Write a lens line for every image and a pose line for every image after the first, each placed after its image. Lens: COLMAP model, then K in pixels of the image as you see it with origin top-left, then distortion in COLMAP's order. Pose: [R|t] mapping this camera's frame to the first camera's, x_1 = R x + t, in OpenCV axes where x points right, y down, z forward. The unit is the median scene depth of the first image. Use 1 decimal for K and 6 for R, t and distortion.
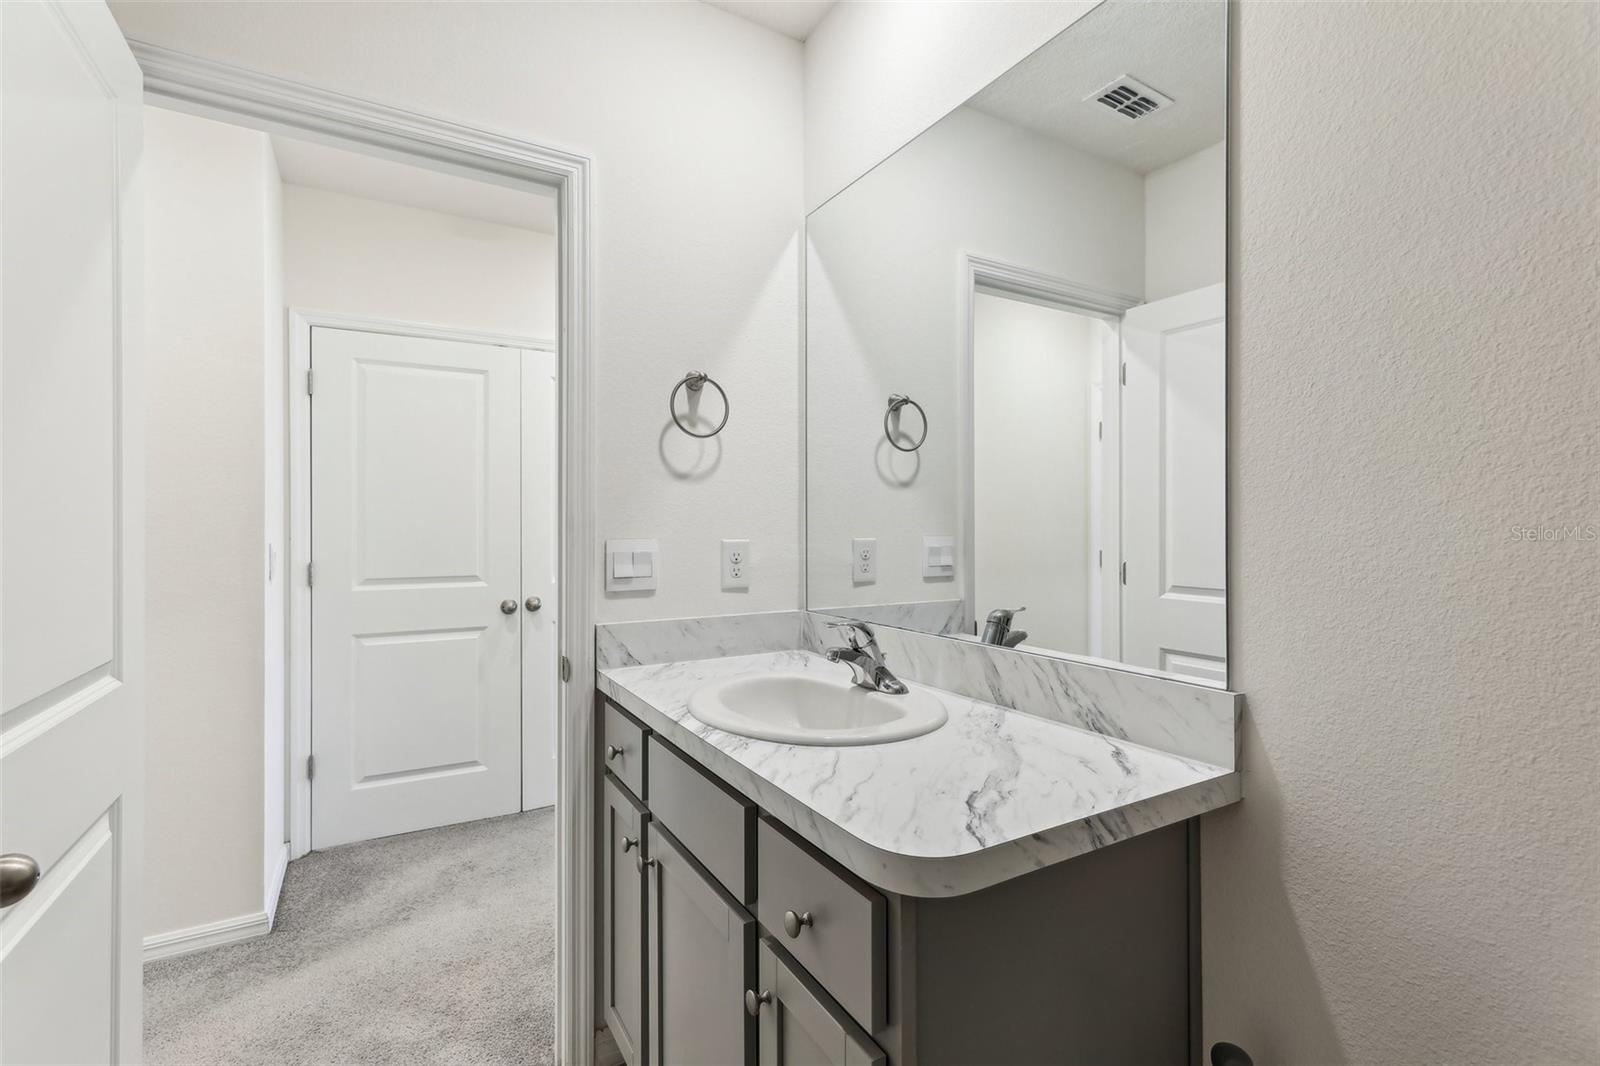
lens RADIAL K [[734.5, 0, 790.0], [0, 734.5, 534.0], [0, 0, 1]] dist [-0.005690, -0.000316]
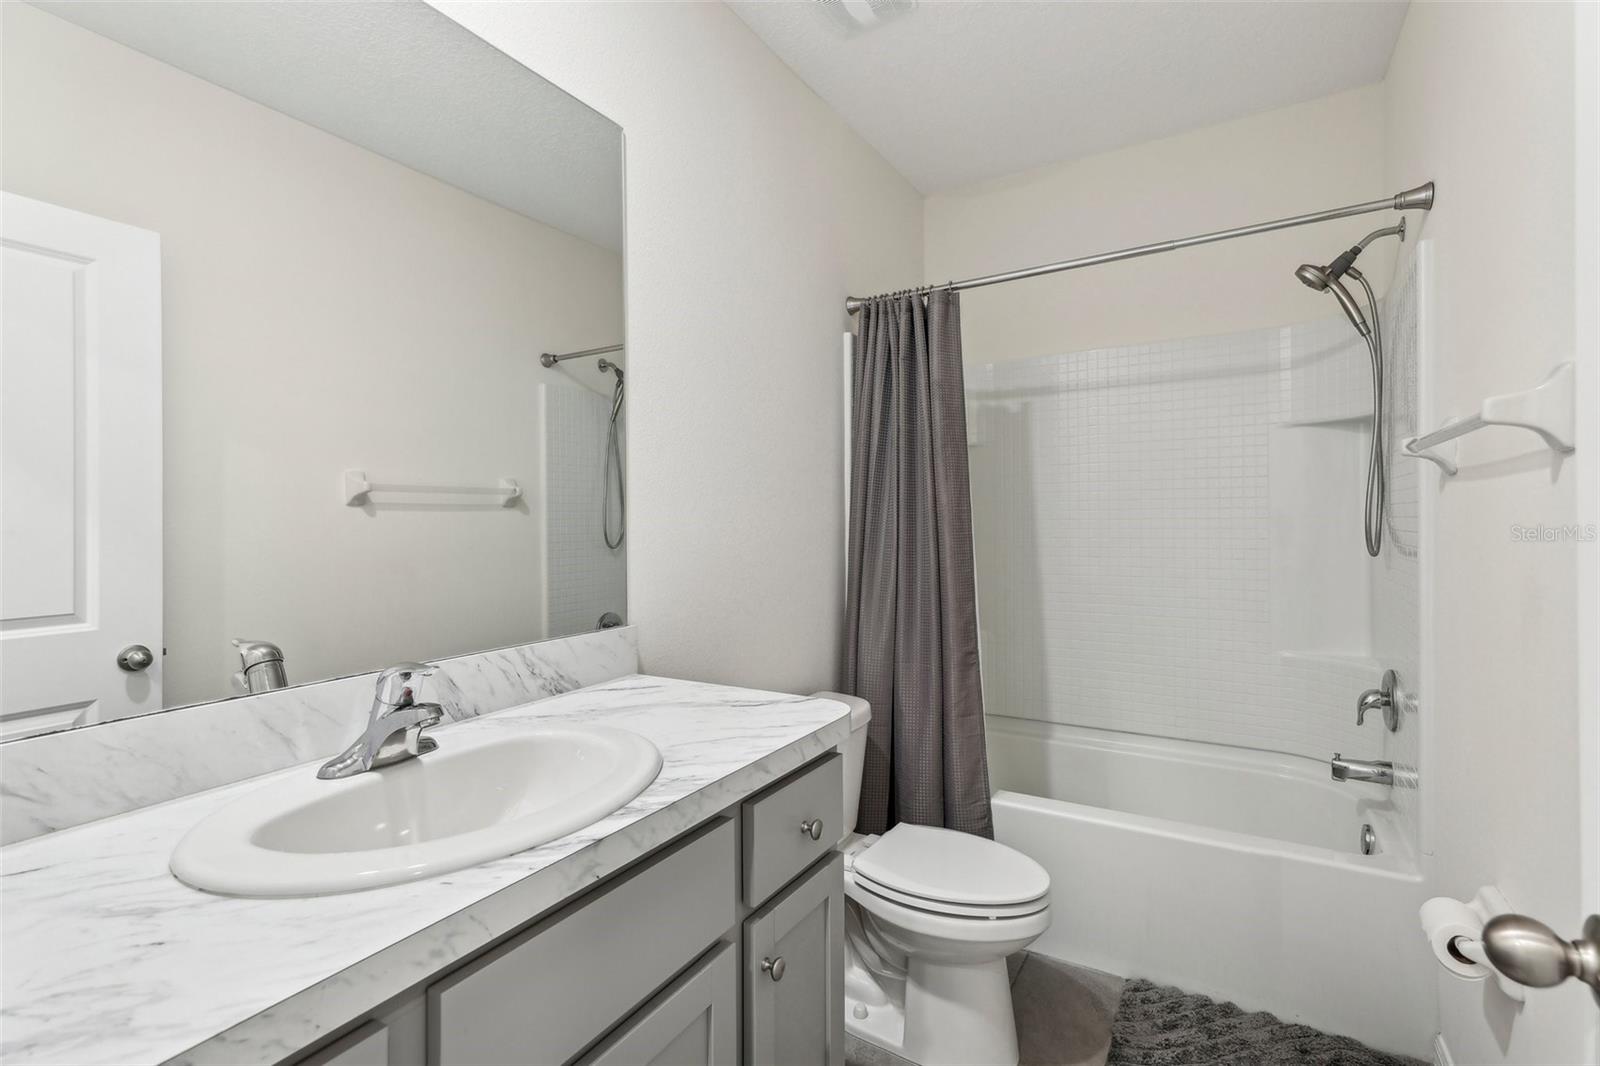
lens RADIAL K [[734.5, 0, 790.0], [0, 734.5, 534.0], [0, 0, 1]] dist [-0.005690, -0.000316]
pose [[-0.469813, -0.001537, 0.882765, -0.799851], [0.036961, 0.999087, 0.021410, -0.002830], [-0.881992, 0.042687, -0.469327, 1.189110]]
